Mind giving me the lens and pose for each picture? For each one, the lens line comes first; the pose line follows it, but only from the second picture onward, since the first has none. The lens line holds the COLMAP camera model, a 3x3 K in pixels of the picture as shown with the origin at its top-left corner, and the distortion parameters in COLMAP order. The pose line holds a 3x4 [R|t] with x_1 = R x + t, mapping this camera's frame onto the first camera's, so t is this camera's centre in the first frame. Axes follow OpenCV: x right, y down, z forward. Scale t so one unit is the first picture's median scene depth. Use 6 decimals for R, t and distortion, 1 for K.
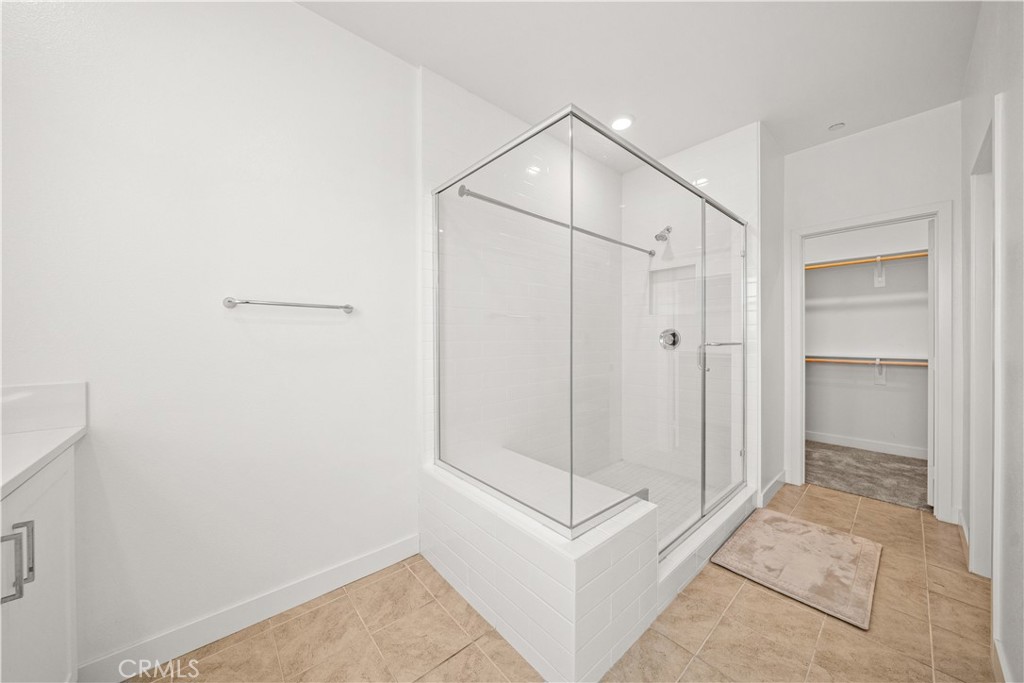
lens RADIAL K [[347.6, 0, 514.1], [0, 347.6, 336.4], [0, 0, 1]] dist [-0.004806, 0.000073]
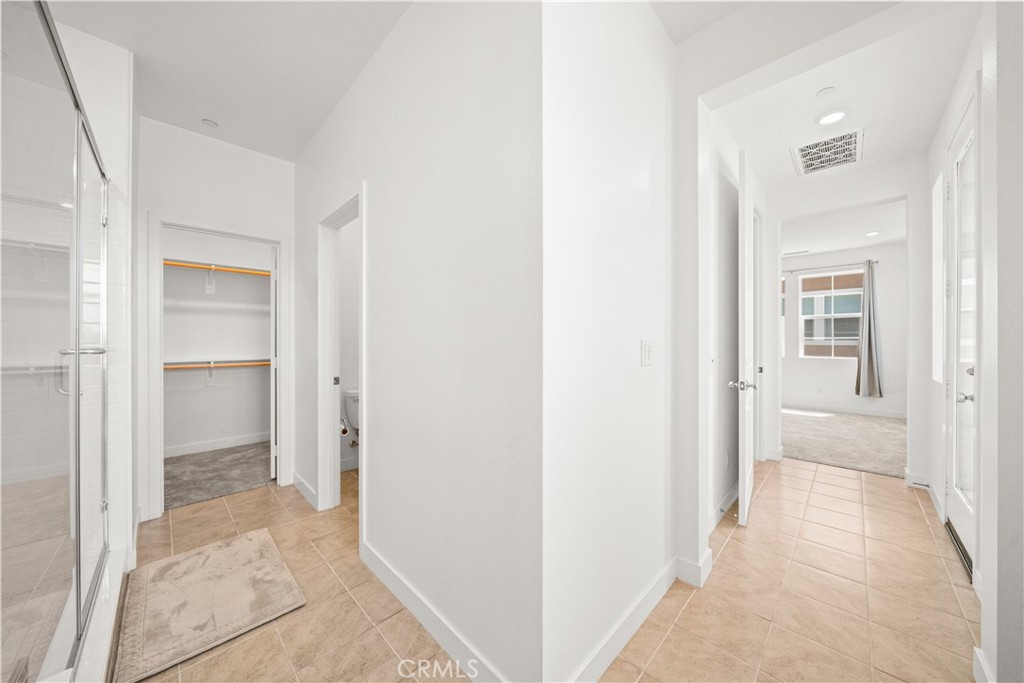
lens RADIAL K [[347.6, 0, 511.1], [0, 347.6, 337.5], [0, 0, 1]] dist [-0.004806, 0.000073]
pose [[-0.051301, 0.011817, 0.998613, -0.074987], [-0.000069, 0.999930, -0.011836, 0.003731], [-0.998683, -0.000676, -0.051296, 0.214782]]
